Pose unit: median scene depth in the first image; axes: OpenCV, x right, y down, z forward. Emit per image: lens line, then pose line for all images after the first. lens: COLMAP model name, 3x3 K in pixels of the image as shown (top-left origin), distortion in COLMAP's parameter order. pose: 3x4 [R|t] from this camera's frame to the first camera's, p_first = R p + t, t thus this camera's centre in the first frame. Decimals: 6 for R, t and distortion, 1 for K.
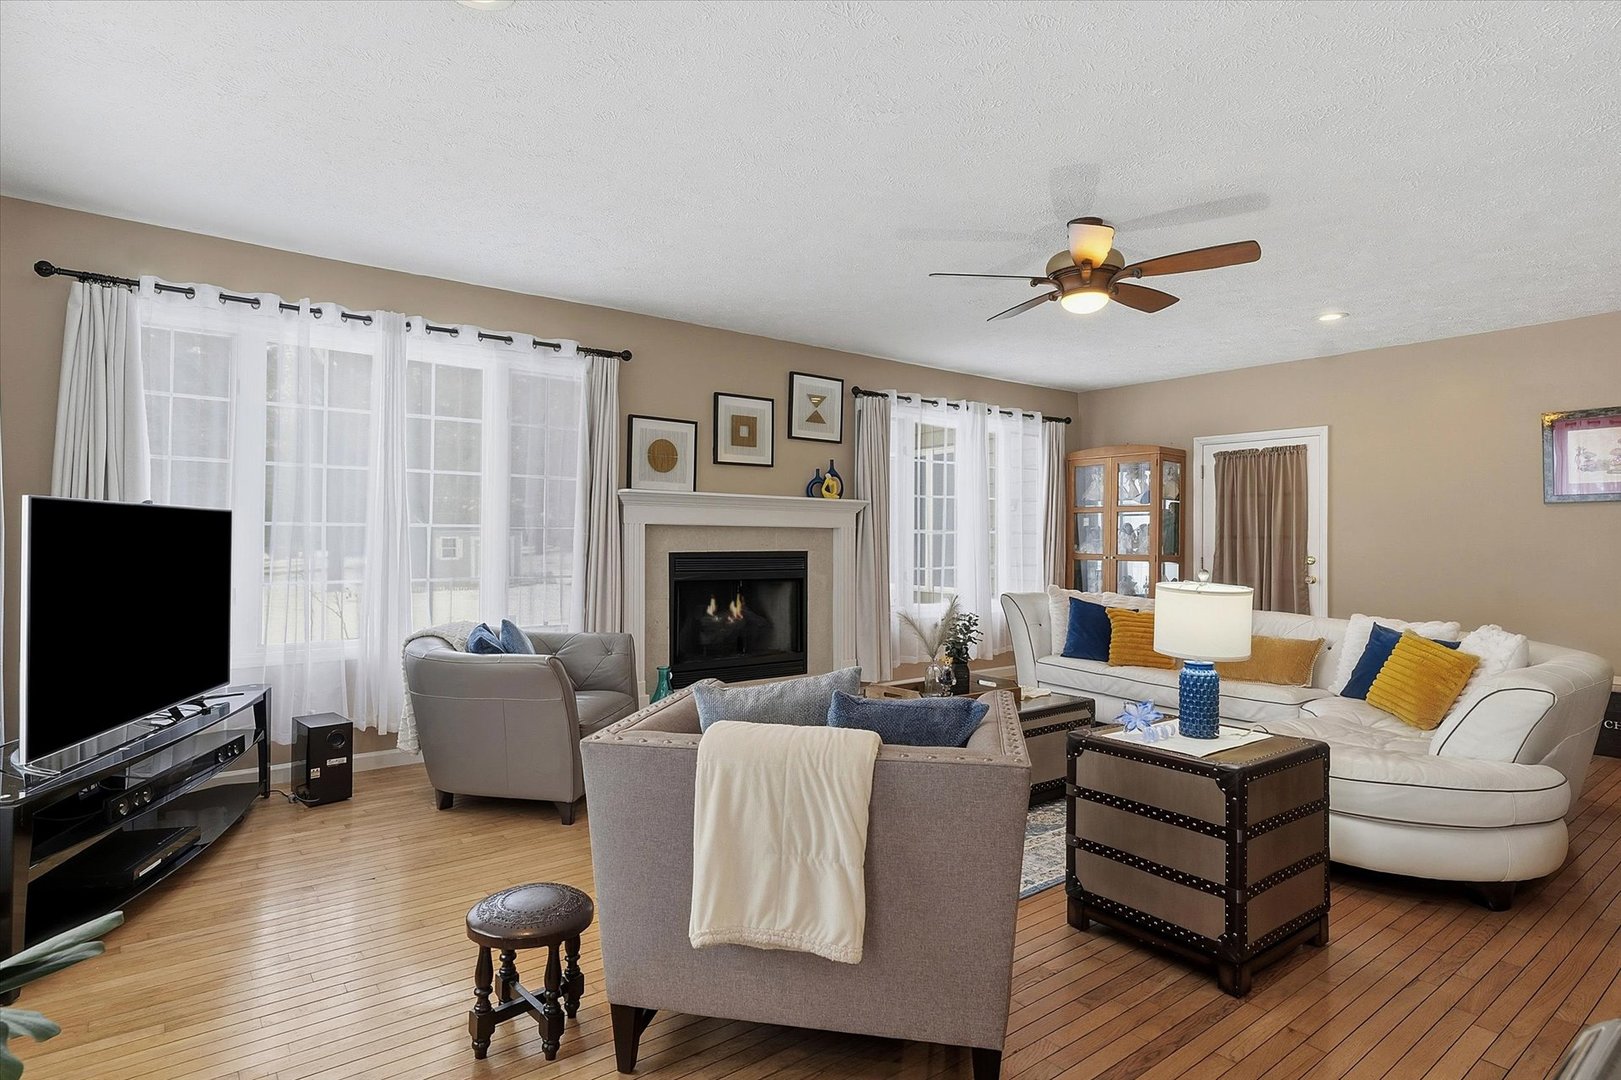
lens RADIAL K [[861.2, 0, 804.8], [0, 861.2, 530.2], [0, 0, 1]] dist [0.002562, 0.000242]
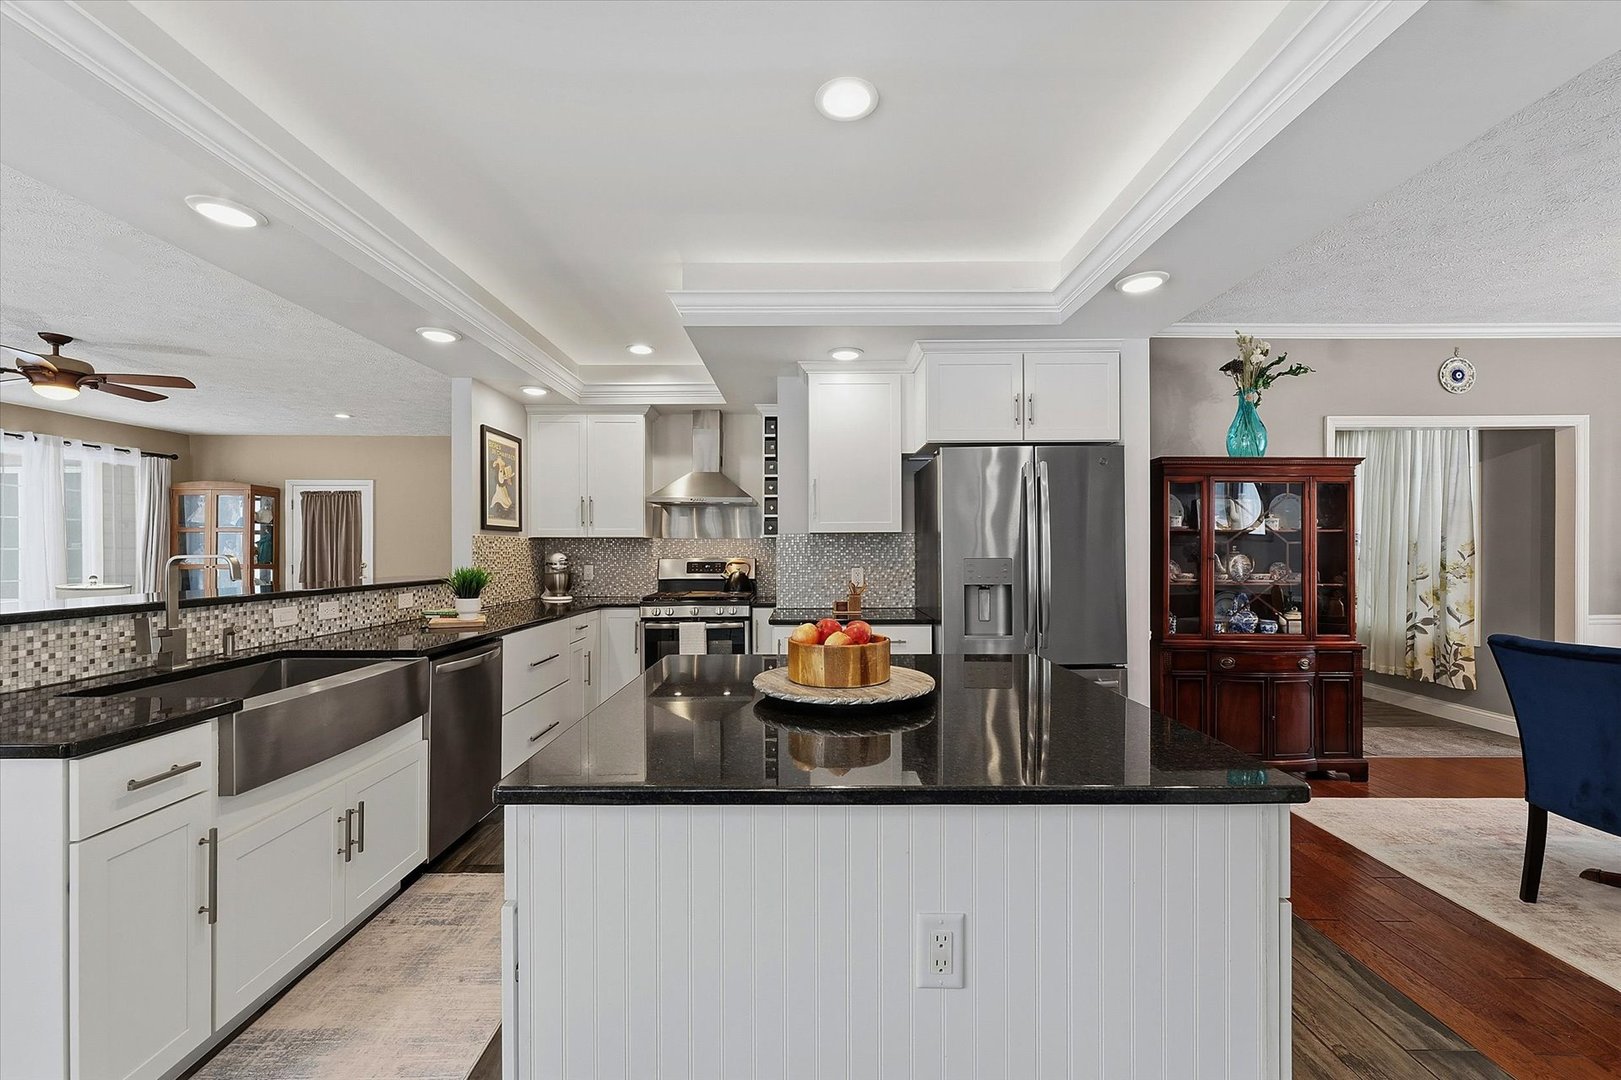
lens RADIAL K [[664.2, 0, 806.5], [0, 664.2, 548.1], [0, 0, 1]] dist [0.000419, -0.000206]
pose [[0.598116, -0.007828, 0.801371, 0.110554], [-0.001847, 0.999936, 0.011146, -0.011605], [-0.801407, -0.008147, 0.598064, -0.398505]]
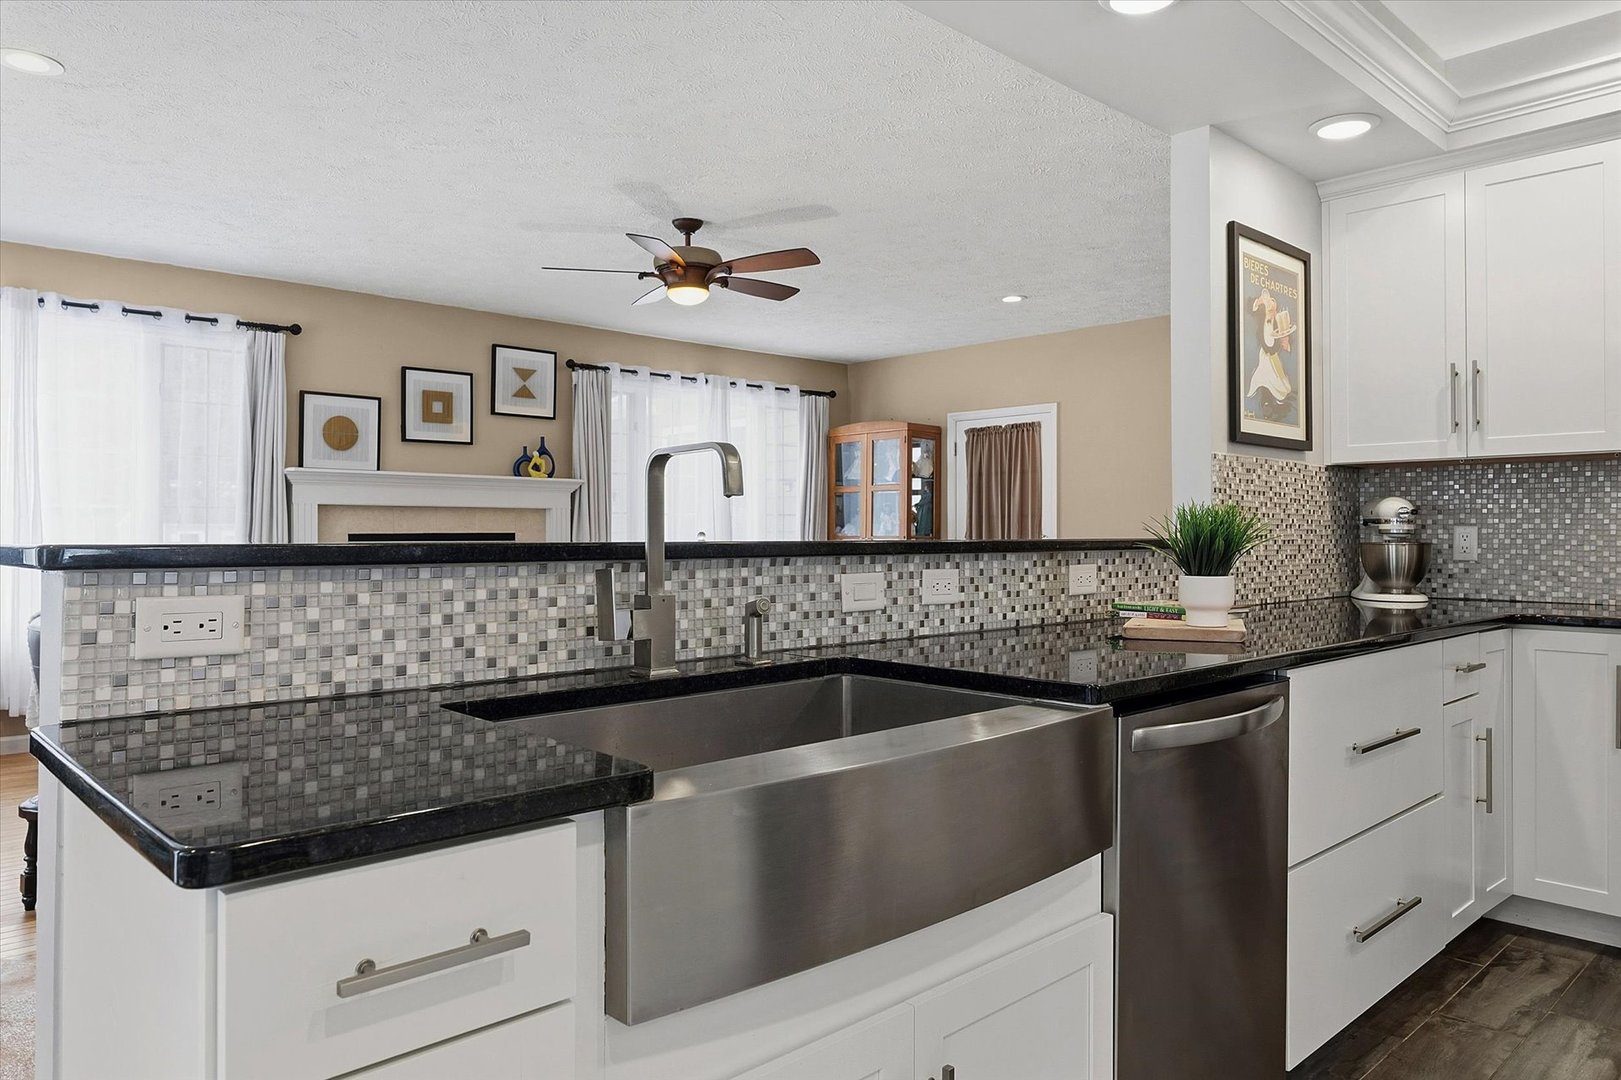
lens RADIAL K [[1091.2, 0, 802.6], [0, 1091.2, 523.3], [0, 0, 1]] dist [-0.006895, 0.000423]
pose [[0.993932, -0.008178, 0.109688, 0.189411], [0.007944, 0.999965, 0.002573, 0.013131], [-0.109705, -0.001686, 0.993963, -0.233624]]
